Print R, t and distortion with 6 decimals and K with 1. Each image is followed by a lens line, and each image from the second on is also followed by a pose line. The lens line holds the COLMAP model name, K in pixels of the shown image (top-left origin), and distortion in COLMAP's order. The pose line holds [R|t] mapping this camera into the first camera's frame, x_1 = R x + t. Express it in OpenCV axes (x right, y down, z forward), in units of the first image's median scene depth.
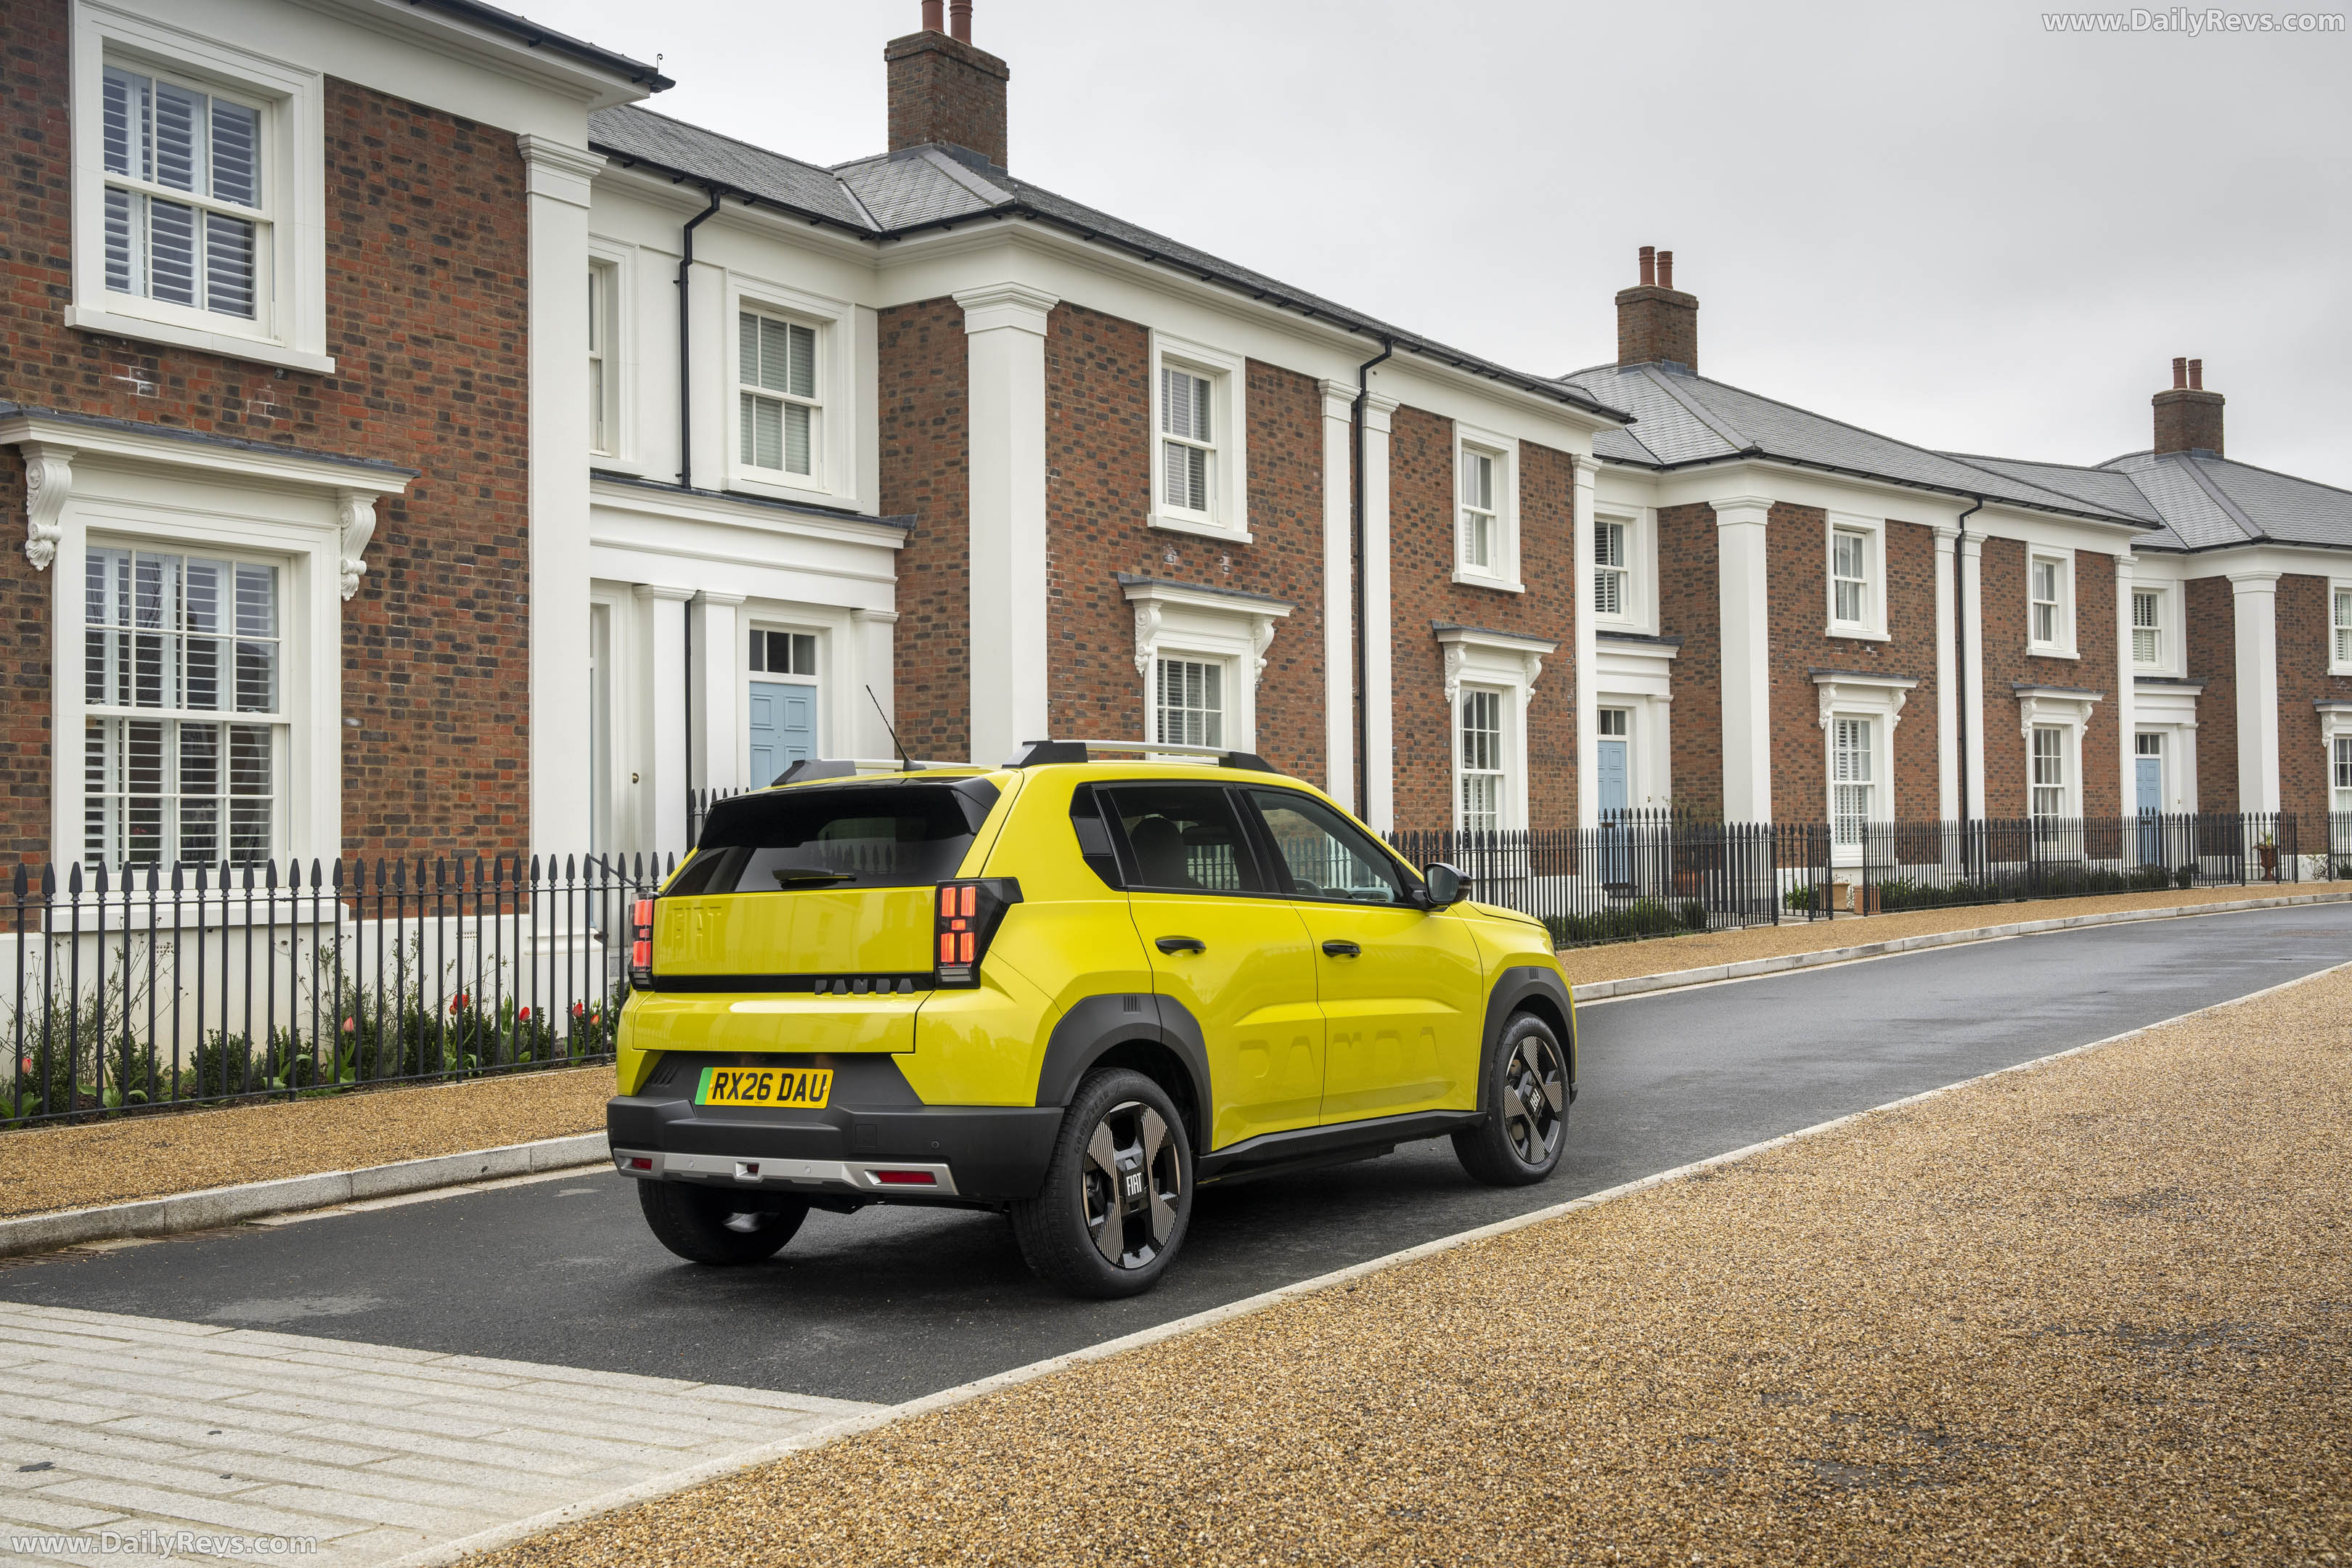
lens RADIAL K [[2348.2, 0, 1176.0], [0, 2348.2, 784.0], [0, 0, 1]] dist [0.003455, 0.000574]
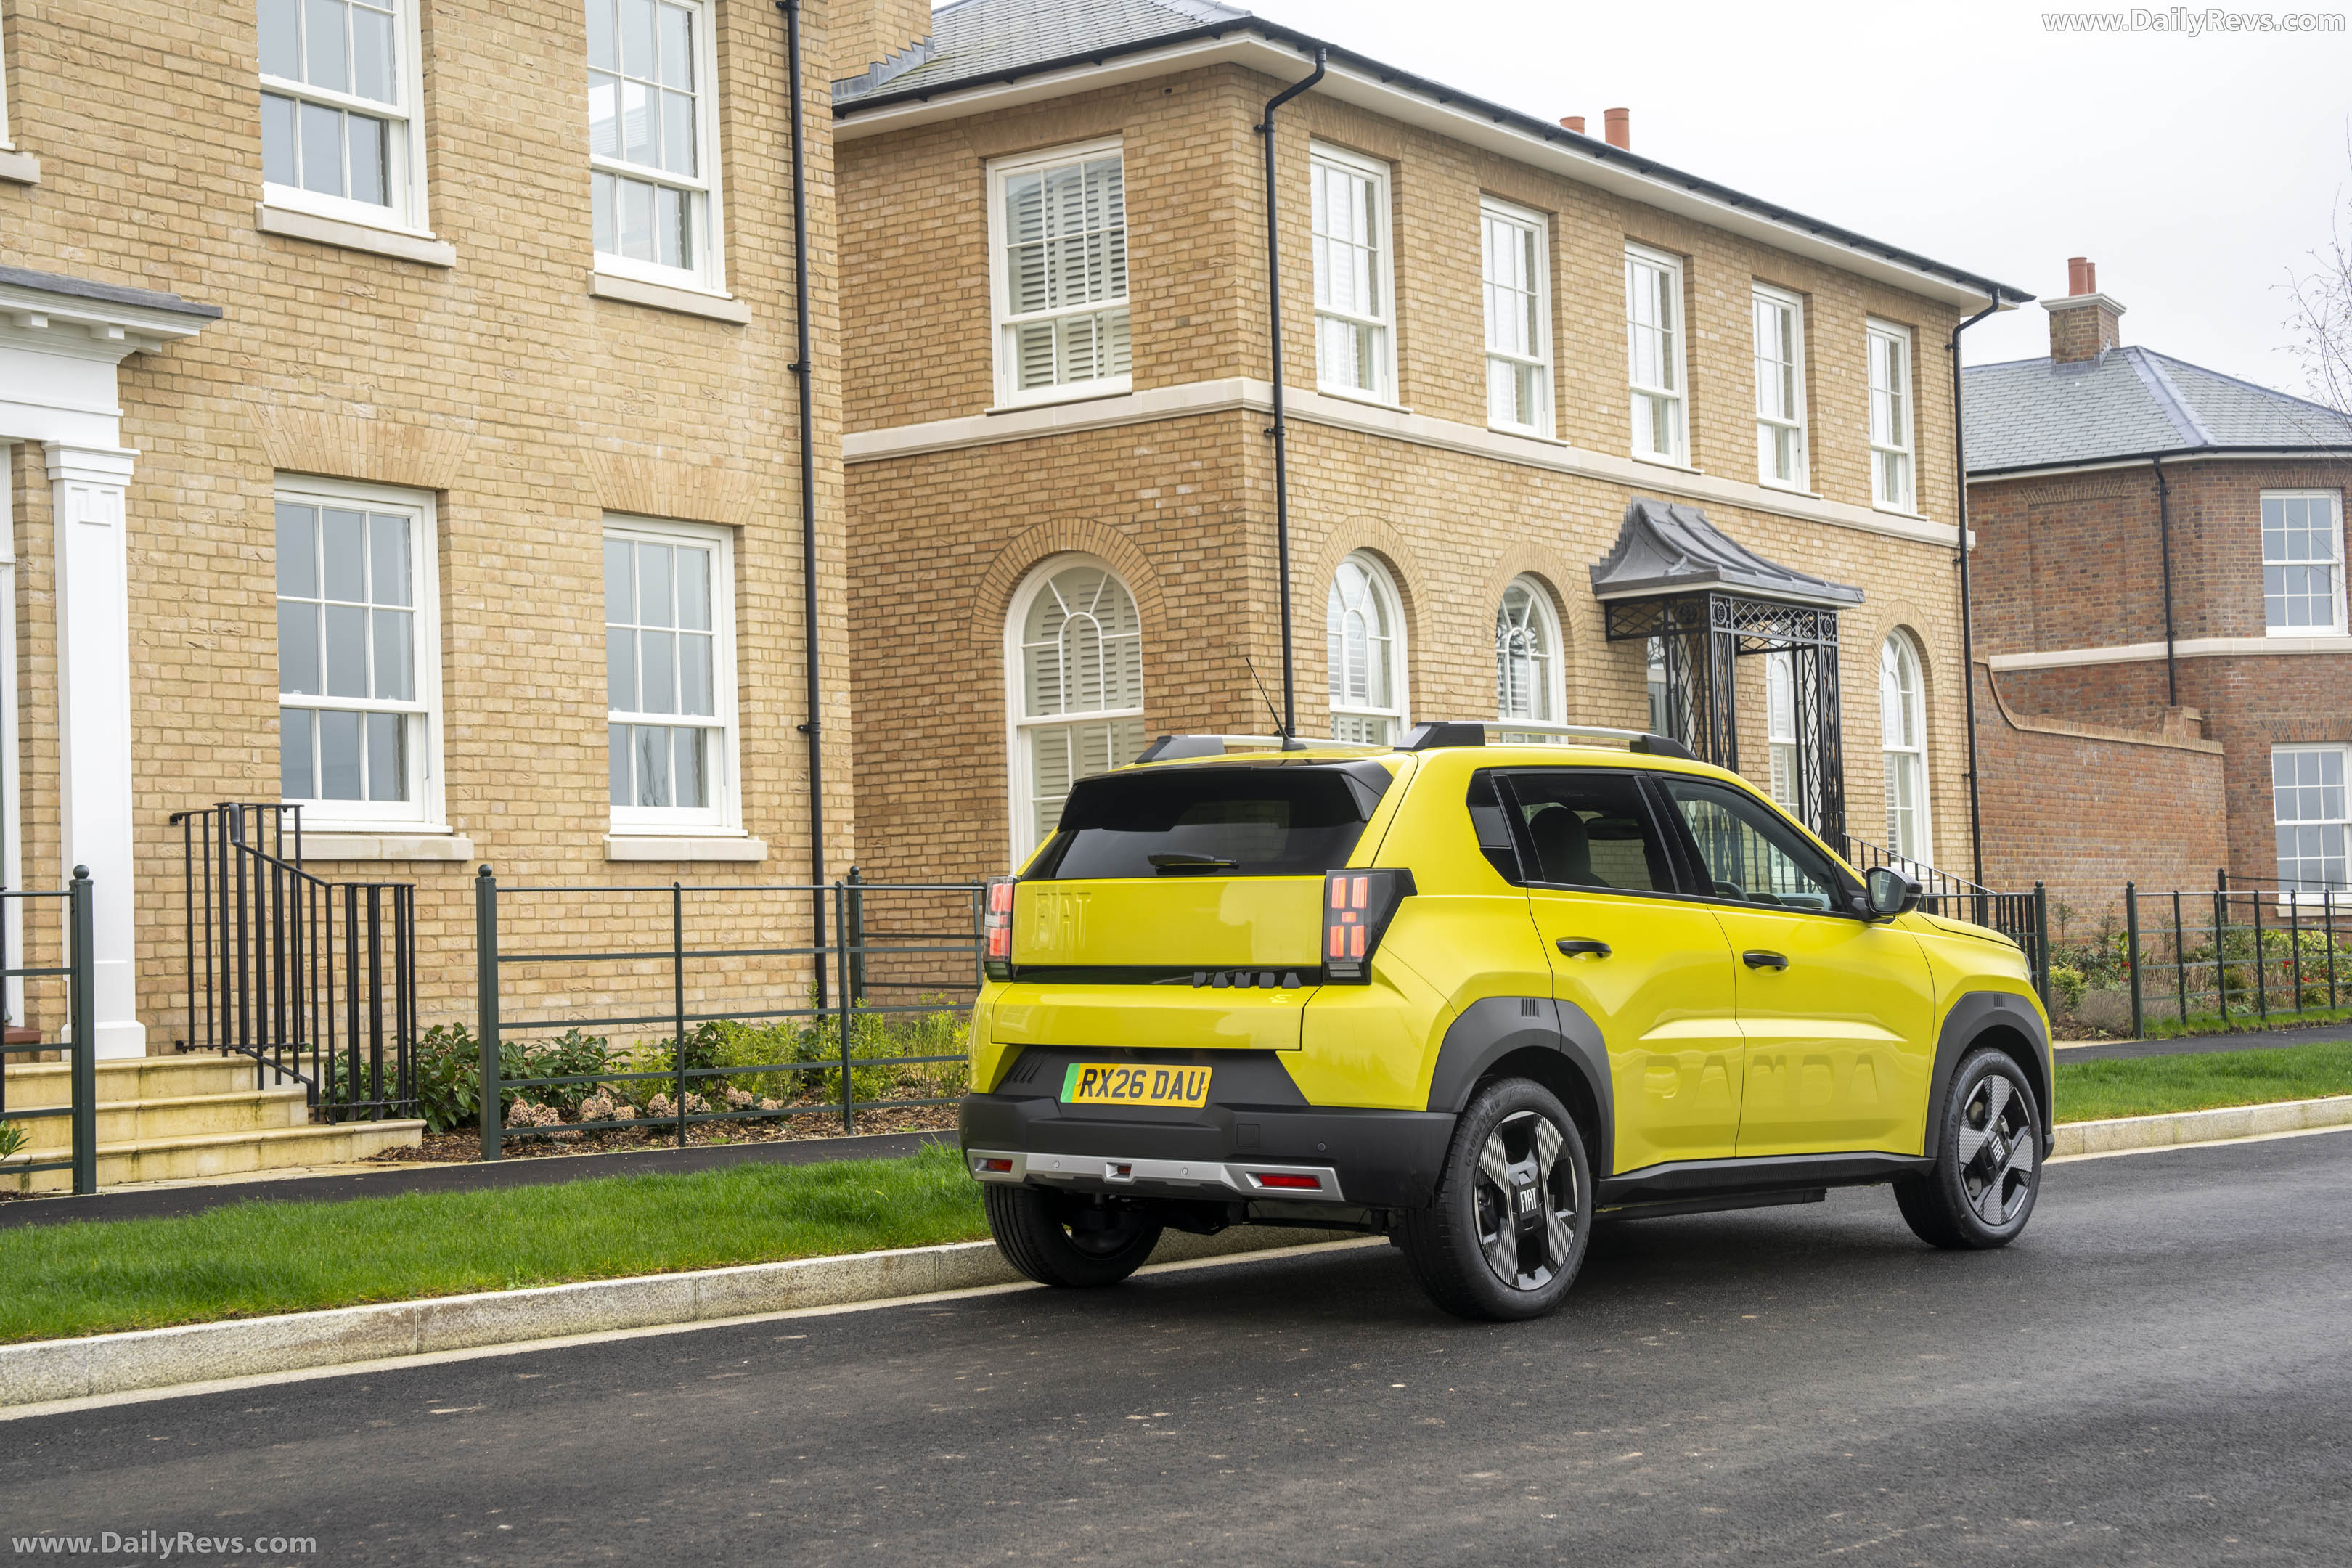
lens RADIAL K [[3687.2, 0, 1177.0], [0, 3687.2, 713.4], [0, 0, 1]] dist [0.033368, 0.066587]
pose [[0.994097, 0.021021, -0.106441, -0.004452], [-0.021796, 0.999744, -0.006123, -0.010936], [0.106285, 0.008407, 0.994300, -0.458367]]
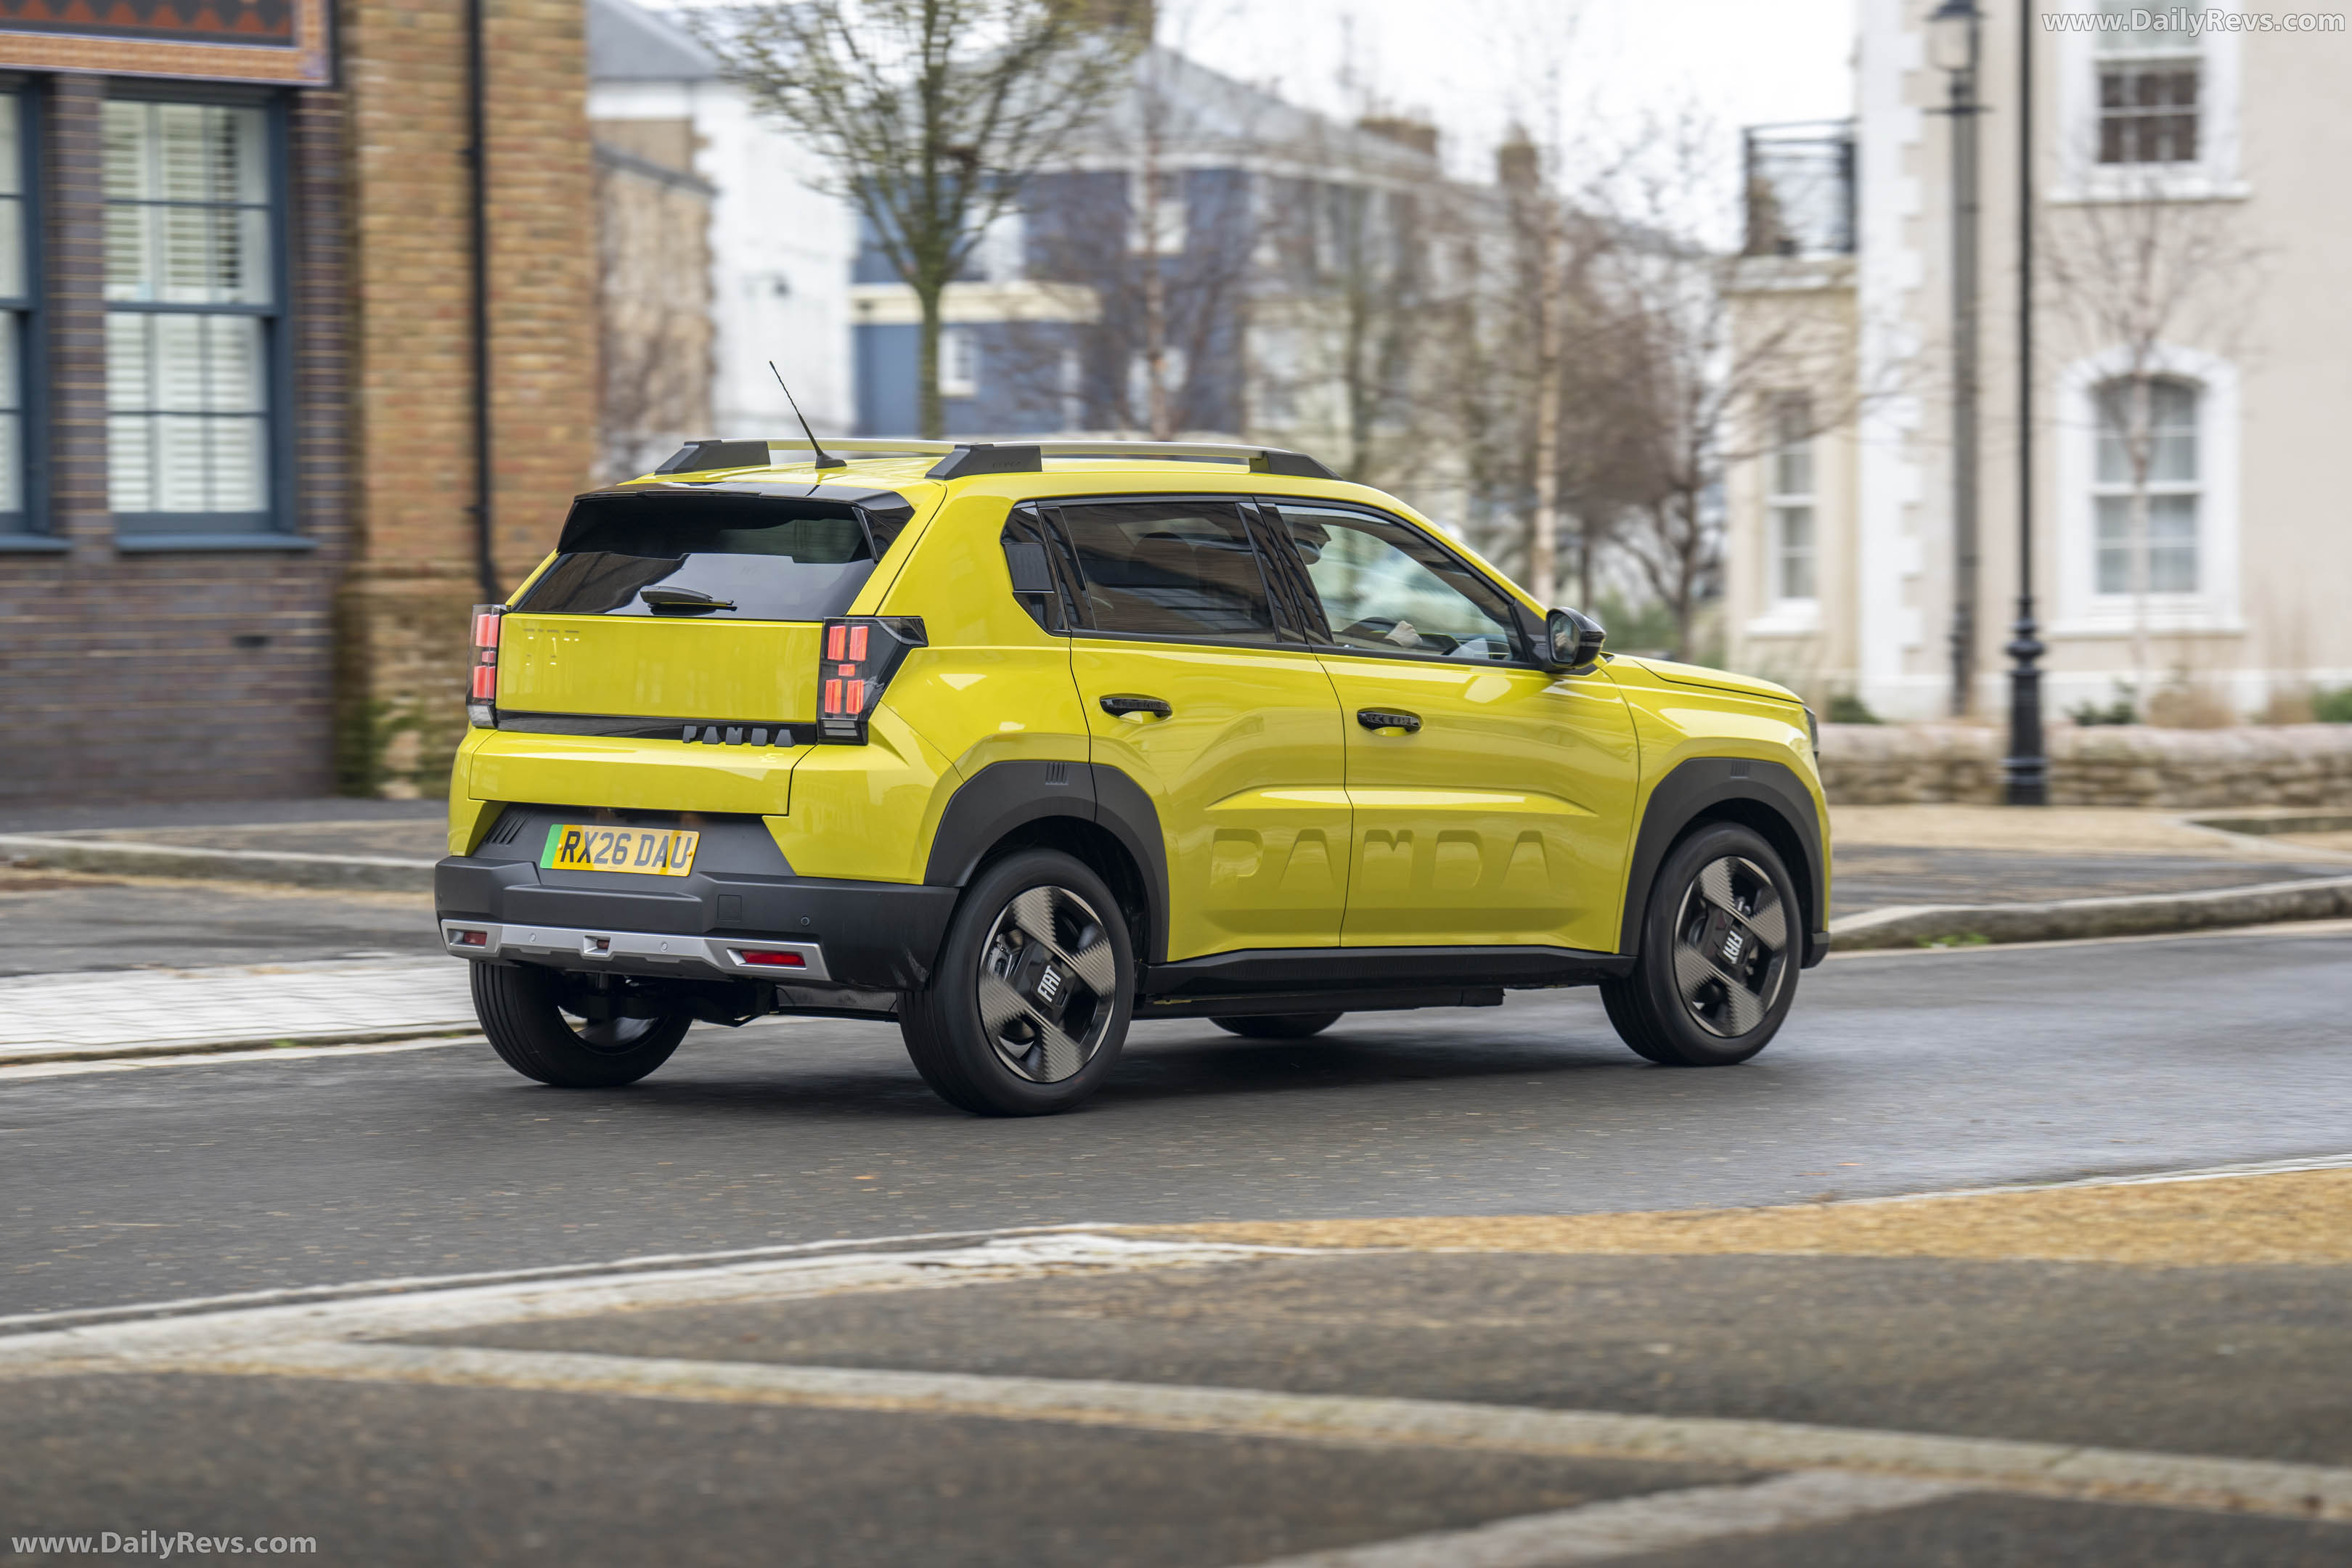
lens RADIAL K [[8837.6, 0, 1176.0], [0, 8837.6, 784.0], [0, 0, 1]] dist [1.031566, -5.853880]
pose [[0.987114, 0.050045, -0.151990, 0.486980], [-0.037157, 0.995560, 0.086486, -0.171002], [0.155643, -0.079724, 0.984591, -2.029876]]
